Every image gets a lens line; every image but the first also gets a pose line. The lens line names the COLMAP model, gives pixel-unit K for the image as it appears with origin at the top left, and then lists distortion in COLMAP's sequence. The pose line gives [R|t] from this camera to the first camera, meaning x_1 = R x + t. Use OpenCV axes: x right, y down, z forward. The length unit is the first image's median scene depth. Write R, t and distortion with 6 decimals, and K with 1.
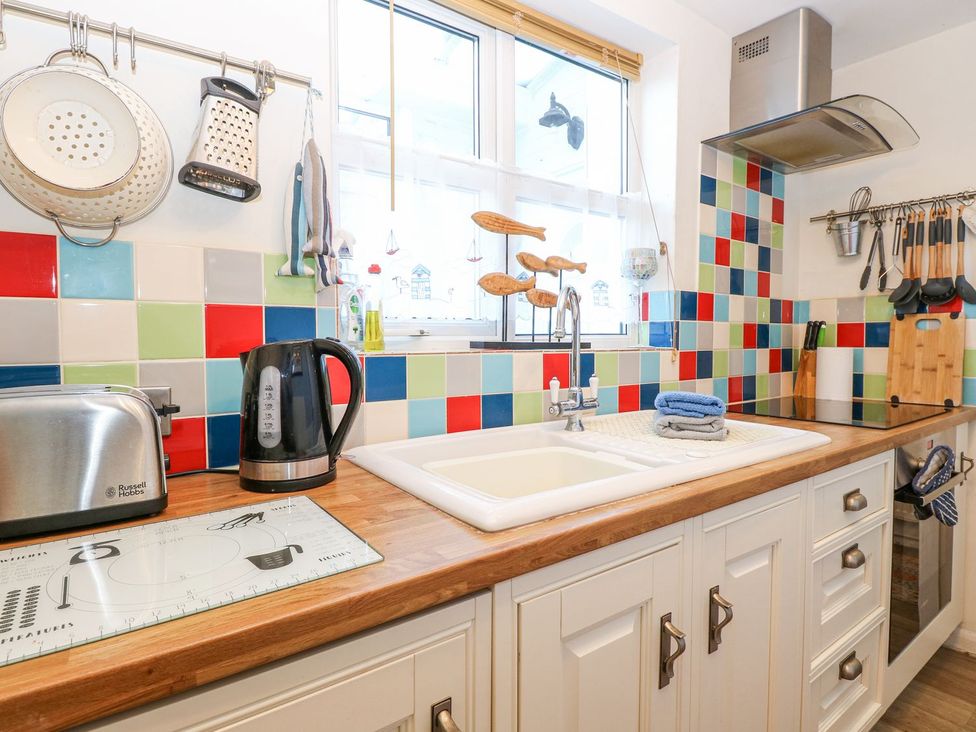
lens RADIAL K [[516.3, 0, 482.6], [0, 516.3, 346.6], [0, 0, 1]] dist [-0.001592, -0.012763]
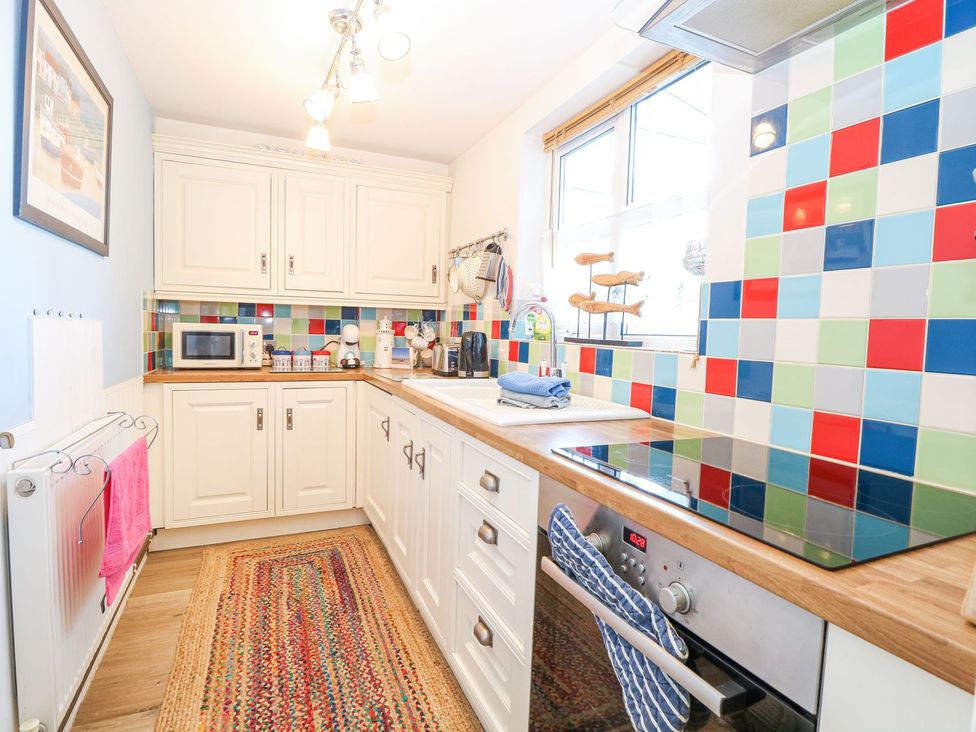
lens RADIAL K [[516.3, 0, 487.5], [0, 516.3, 363.4], [0, 0, 1]] dist [-0.001592, -0.012763]
pose [[-0.183120, 0.050818, -0.981776, 1.299690], [-0.061306, 0.996129, 0.062996, -0.011428], [0.981177, 0.071725, -0.179296, 0.837956]]
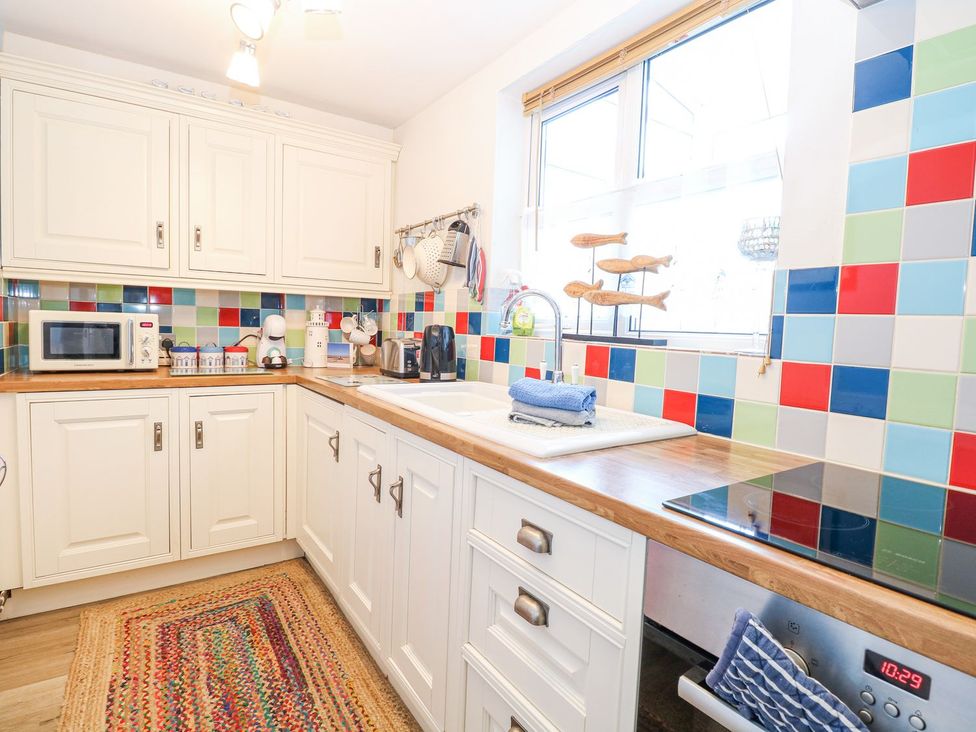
lens RADIAL K [[516.3, 0, 491.3], [0, 516.3, 361.1], [0, 0, 1]] dist [-0.001592, -0.012763]
pose [[0.000230, 0.062790, -0.998027, 1.084381], [-0.068023, 0.995716, 0.062629, -0.006969], [0.997684, 0.067874, 0.004500, 0.647753]]
